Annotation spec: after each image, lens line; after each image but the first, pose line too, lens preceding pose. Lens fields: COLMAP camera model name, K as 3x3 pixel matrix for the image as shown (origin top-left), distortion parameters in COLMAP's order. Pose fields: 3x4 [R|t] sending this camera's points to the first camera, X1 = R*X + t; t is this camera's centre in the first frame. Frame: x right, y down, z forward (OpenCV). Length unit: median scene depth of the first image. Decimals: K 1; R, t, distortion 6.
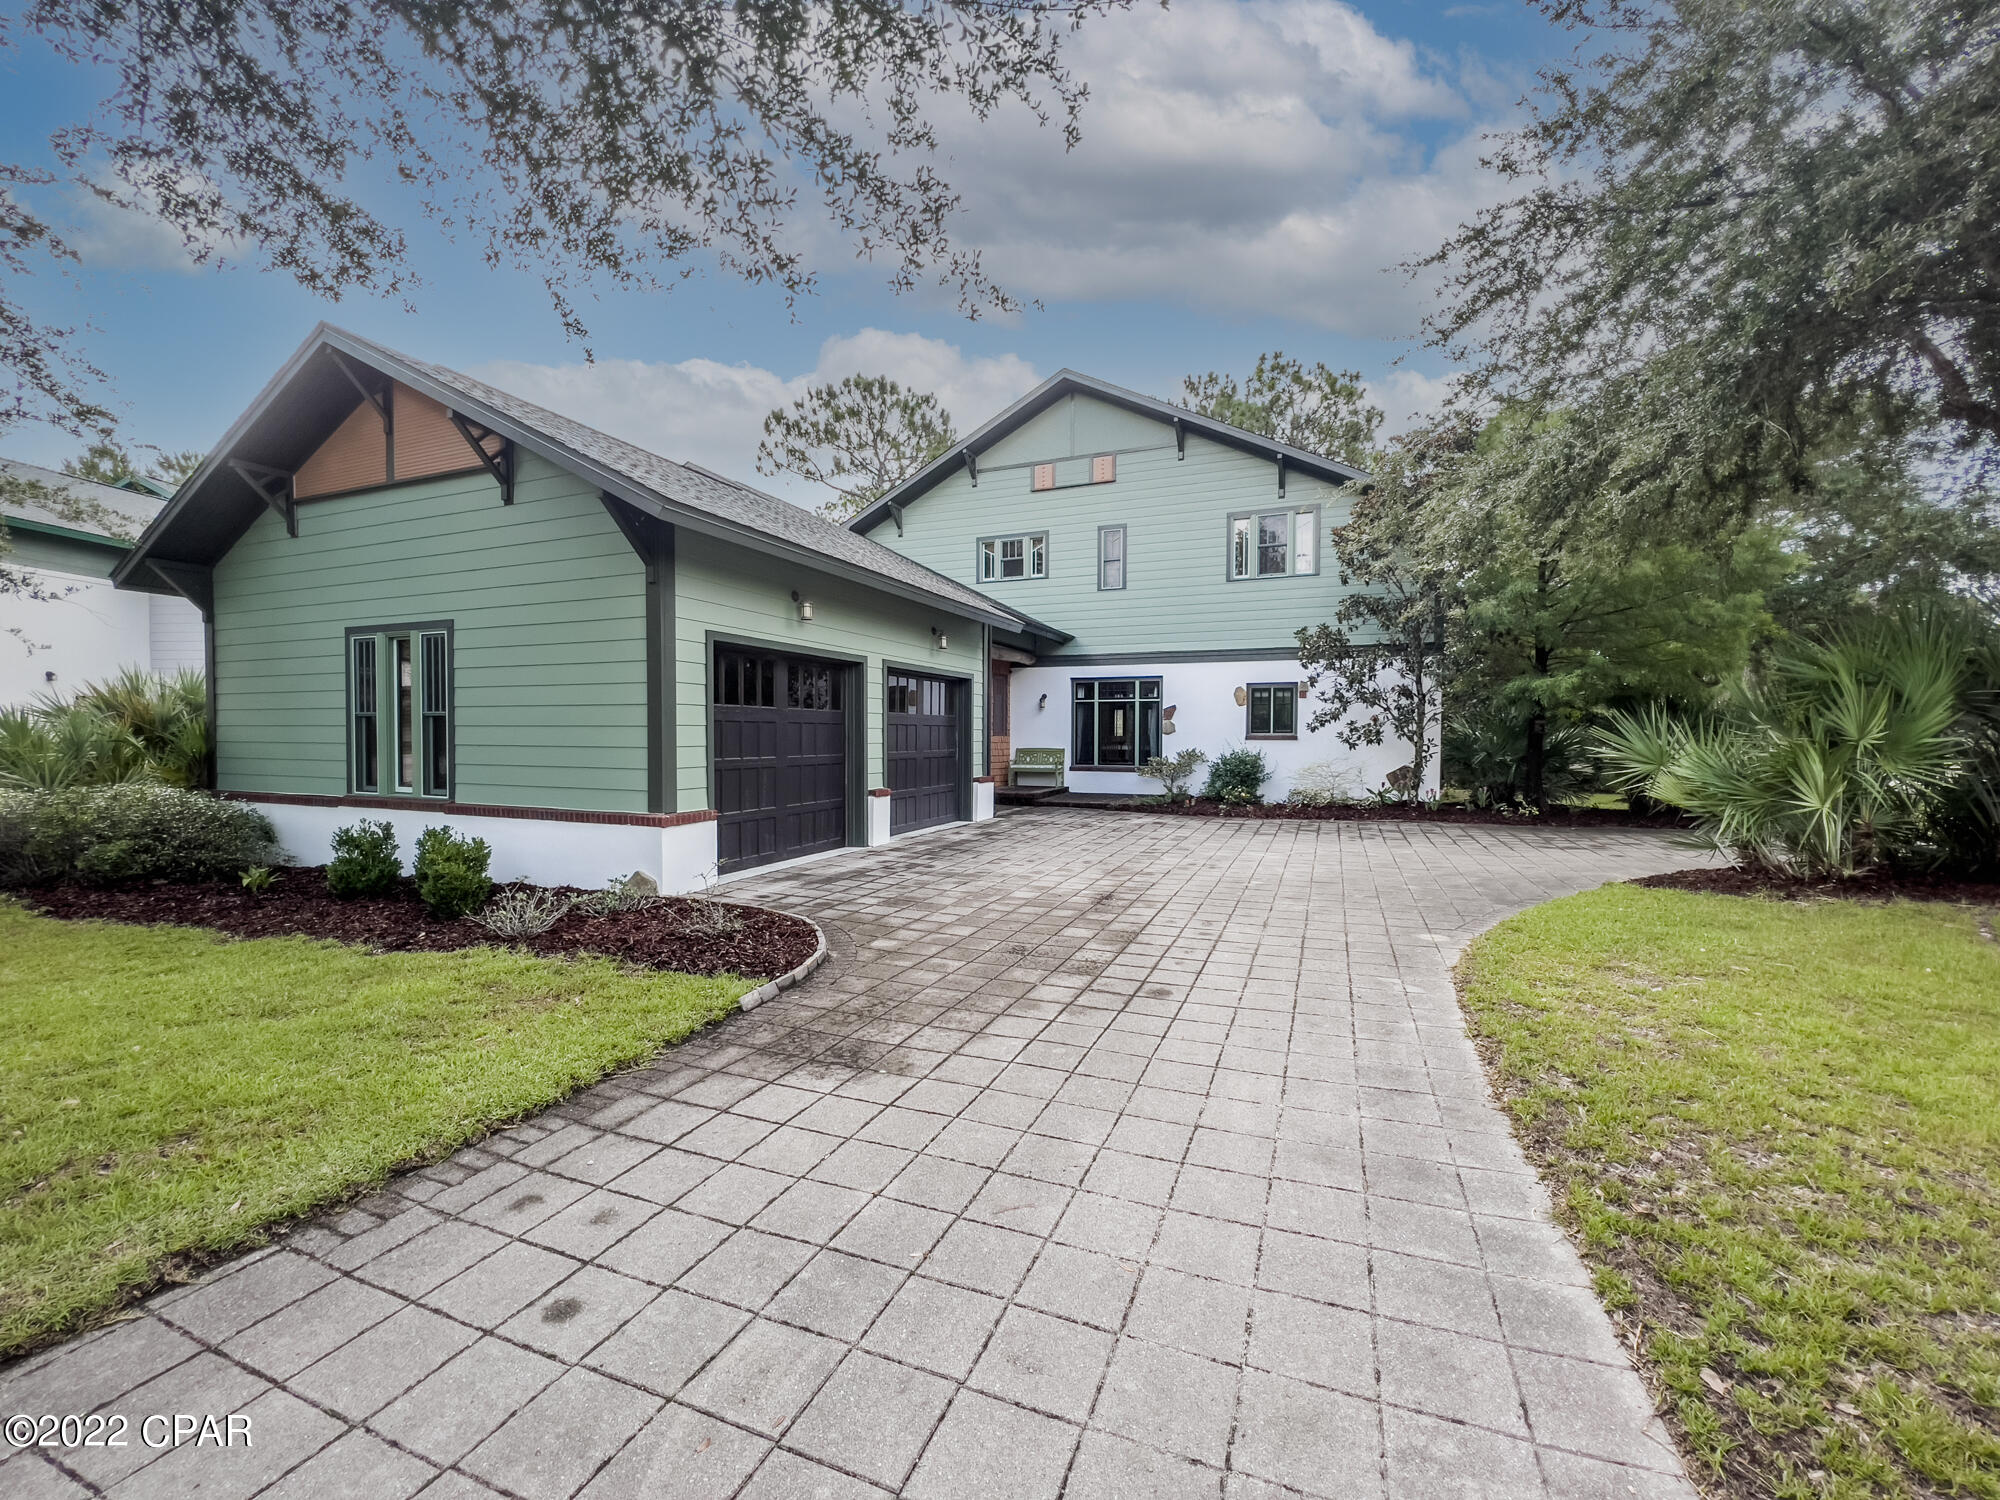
lens RADIAL K [[798.7, 0, 1014.9], [0, 798.7, 748.0], [0, 0, 1]] dist [-0.001962, -0.000175]
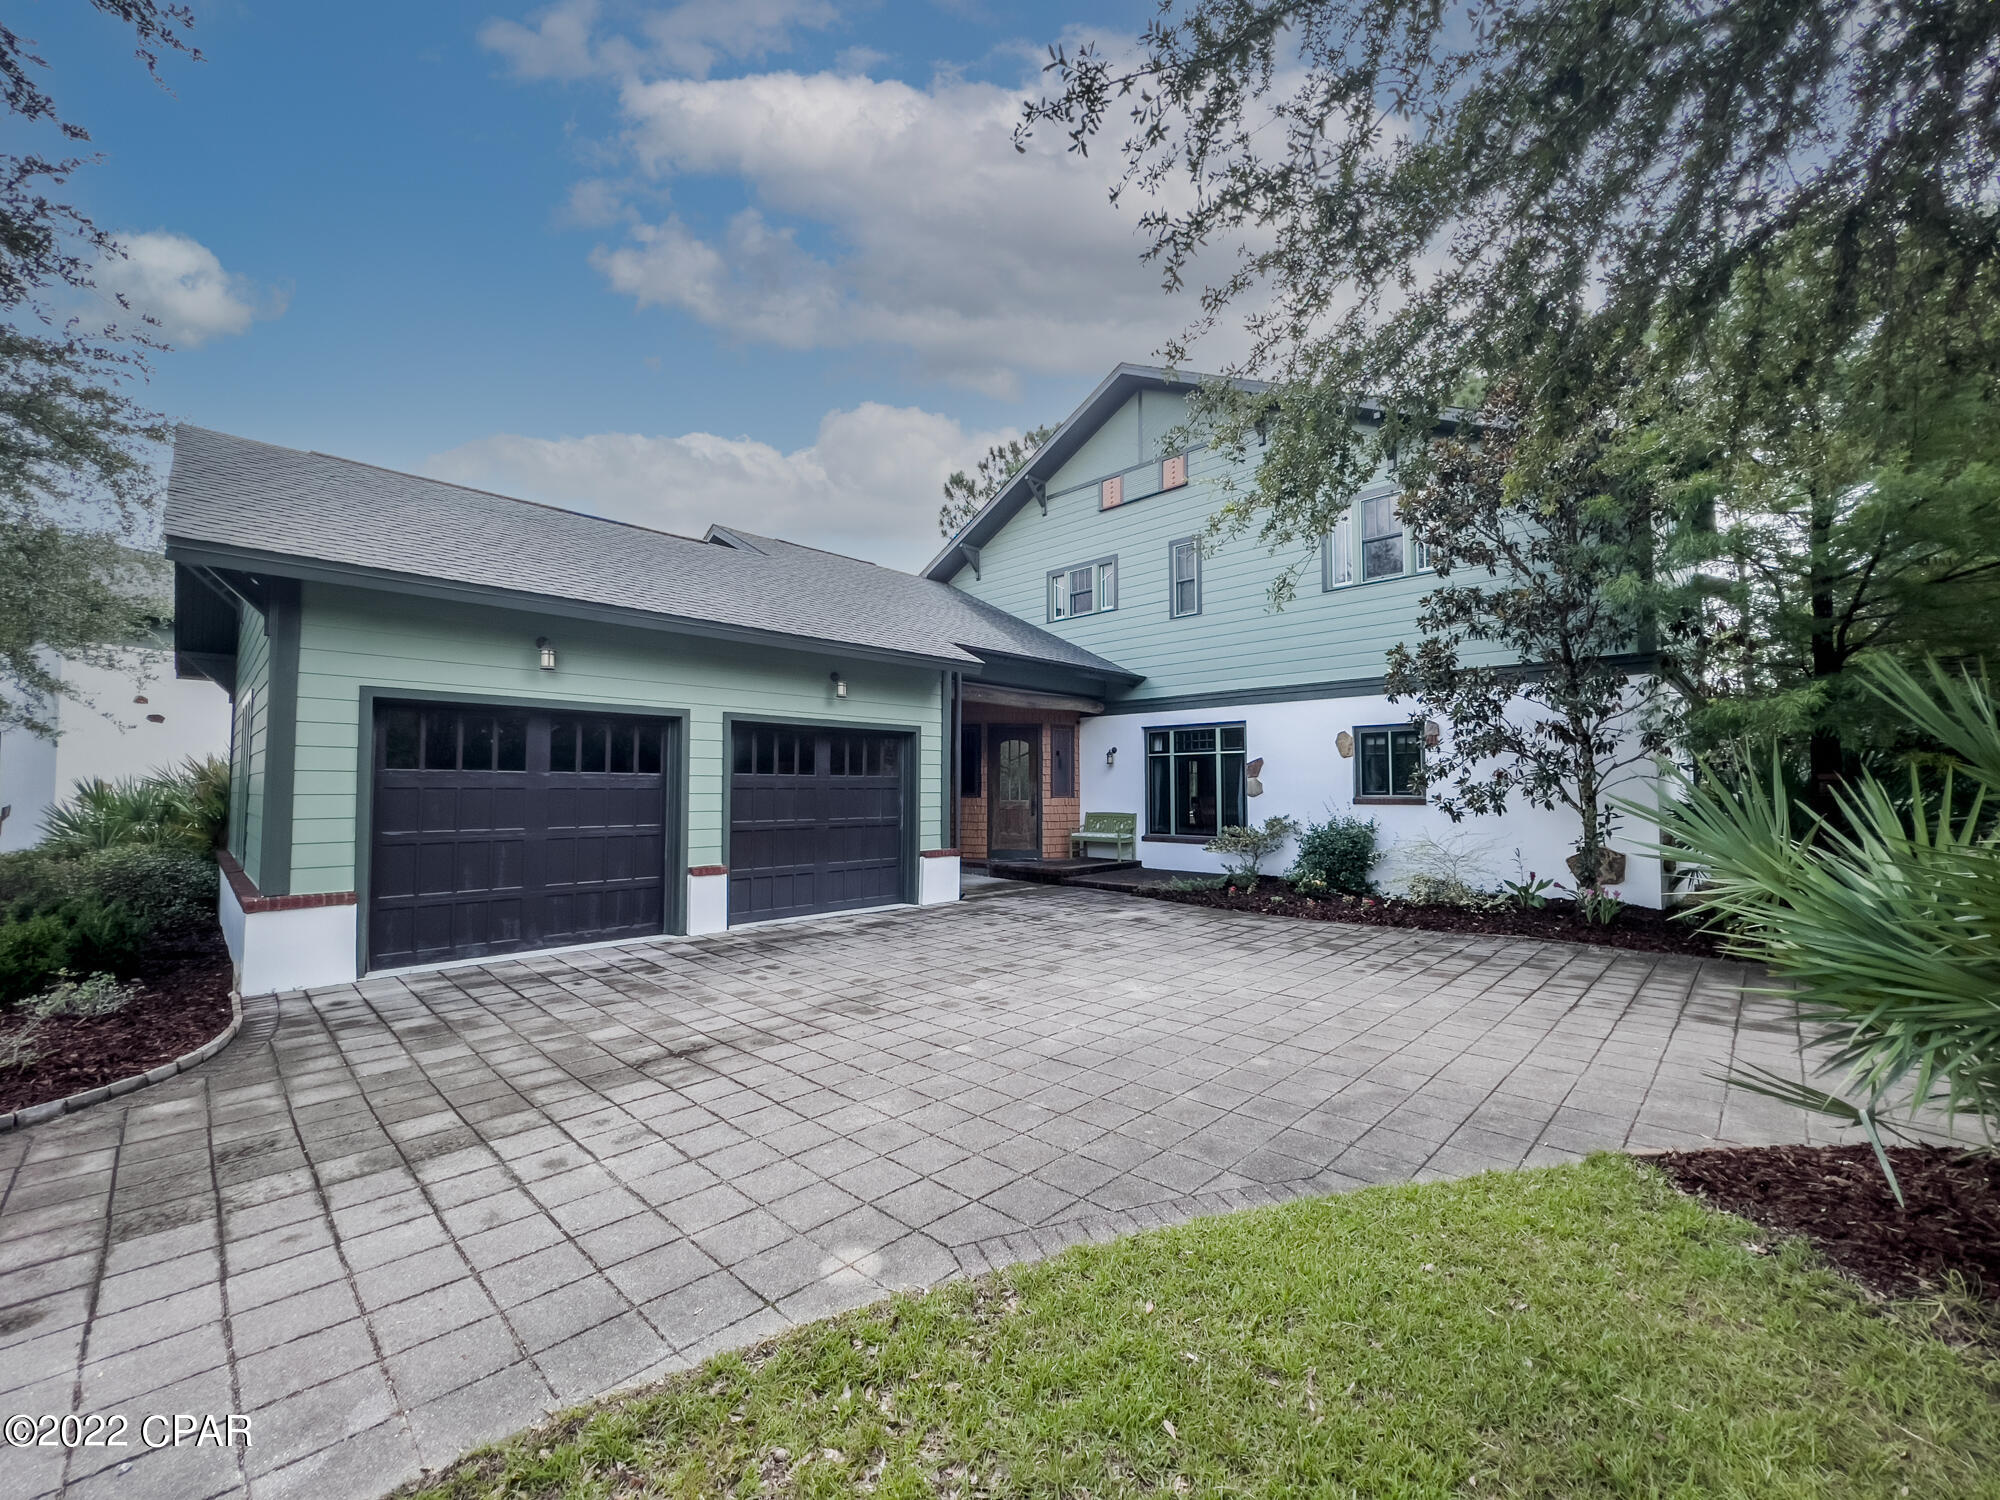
lens RADIAL K [[798.7, 0, 1009.2], [0, 798.7, 752.1], [0, 0, 1]] dist [-0.001962, -0.000175]
pose [[0.924960, -0.020067, -0.379533, 0.264221], [-0.004720, 0.997922, -0.064265, -0.009440], [0.380034, 0.061234, 0.922943, 0.199848]]
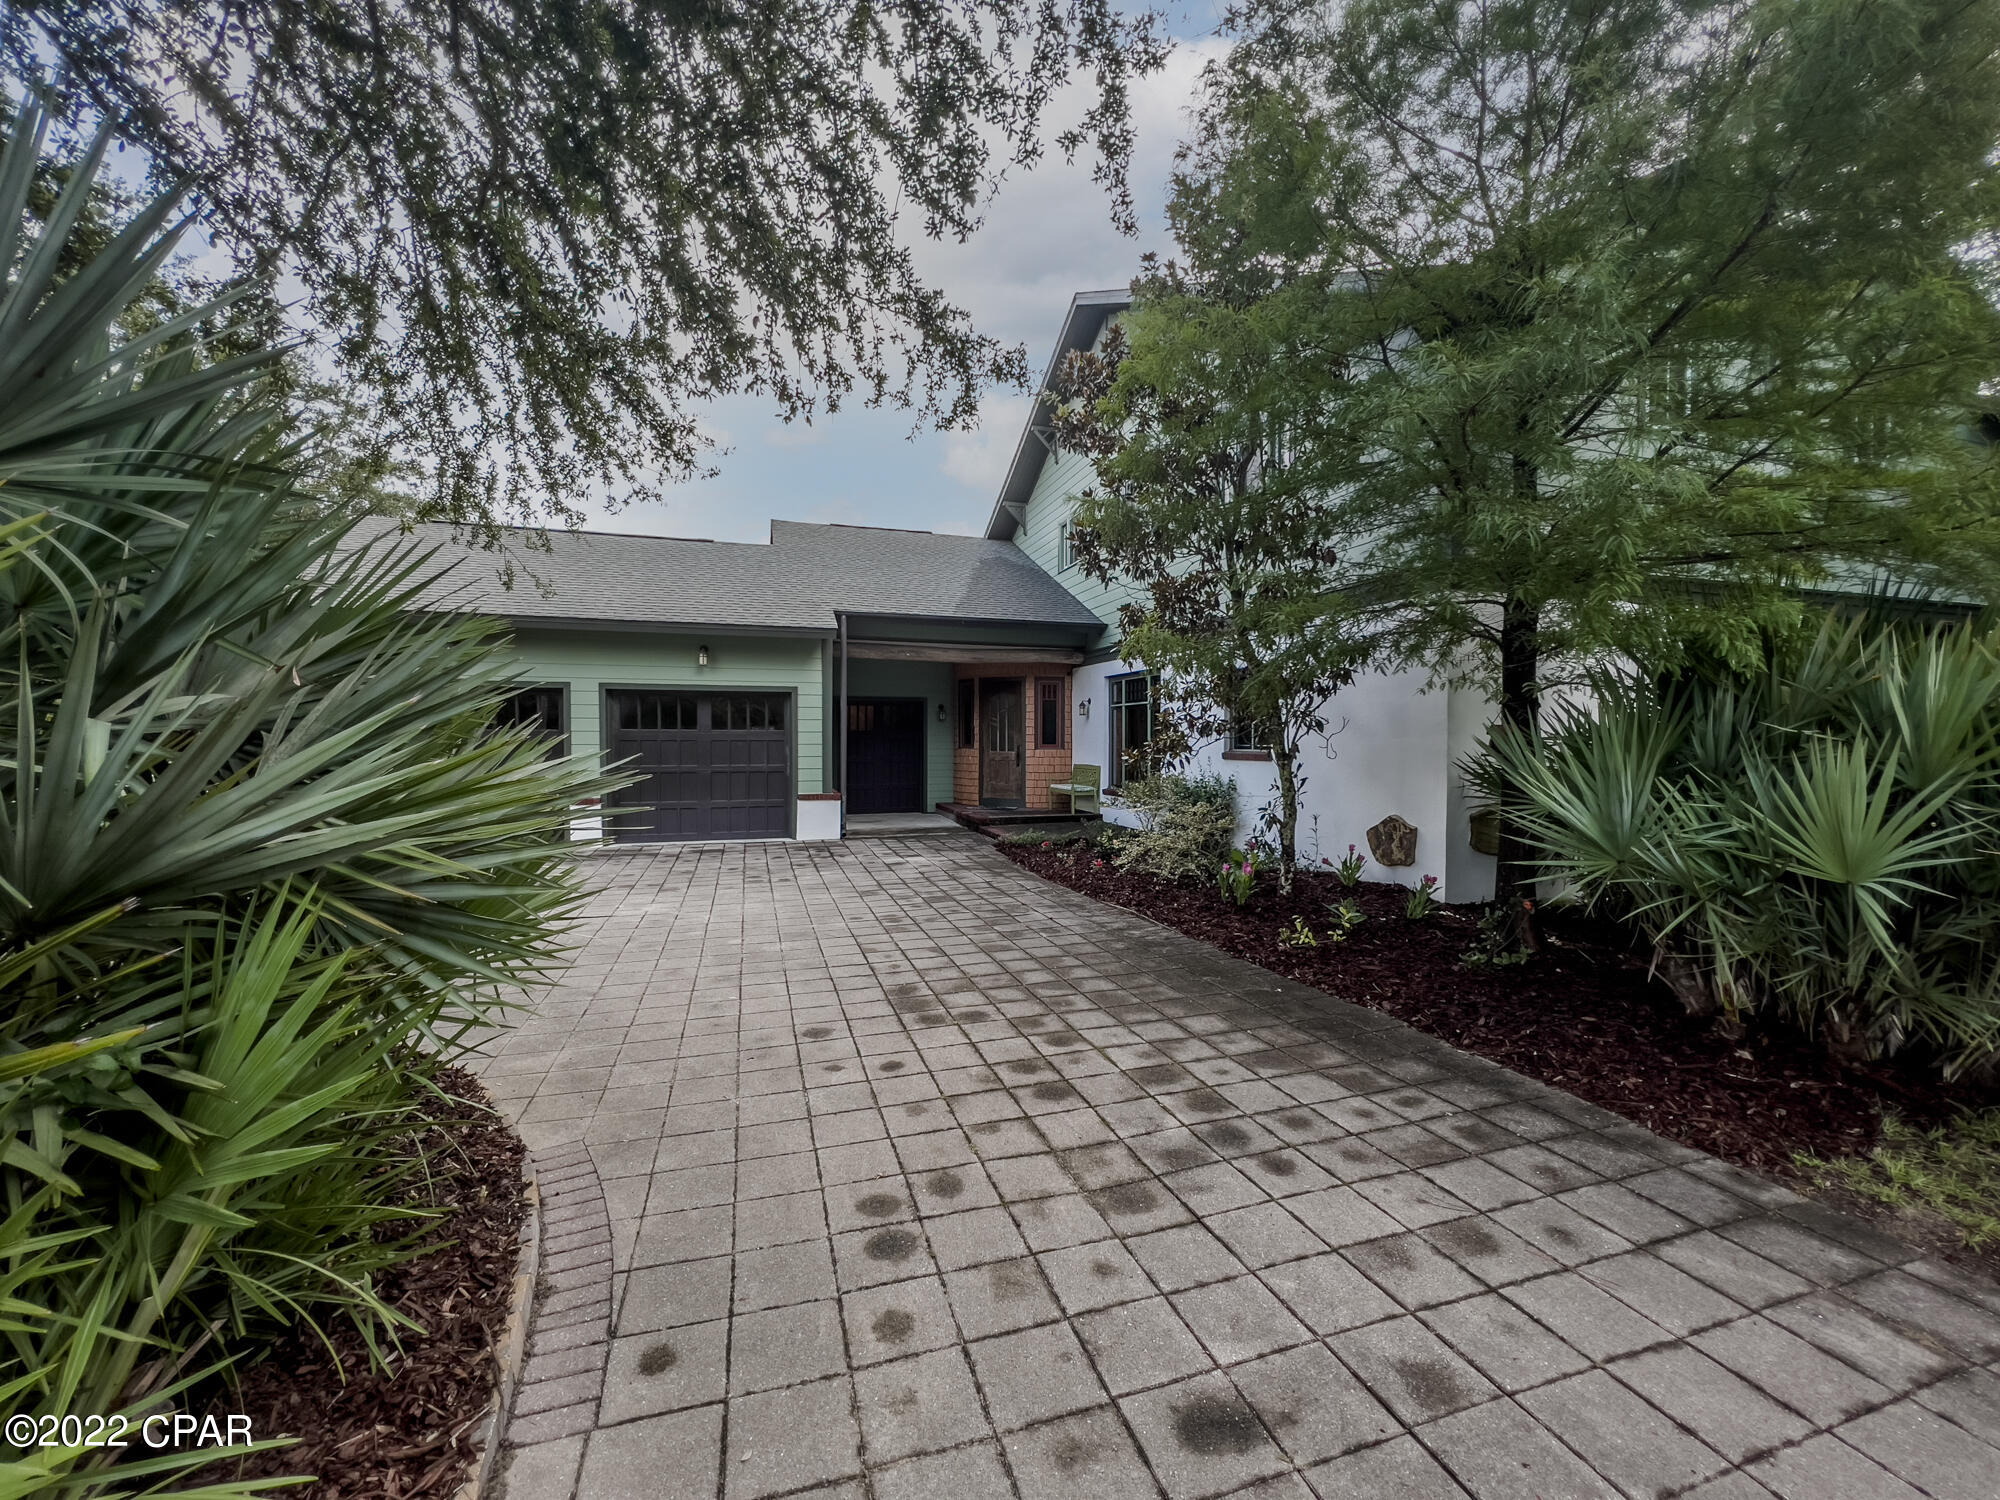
lens RADIAL K [[798.7, 0, 1000.8], [0, 798.7, 749.9], [0, 0, 1]] dist [-0.001962, -0.000175]
pose [[0.630243, 0.007501, -0.776362, 0.642271], [-0.013065, 0.999914, -0.000946, -0.014189], [0.776288, 0.010739, 0.630287, 0.440999]]
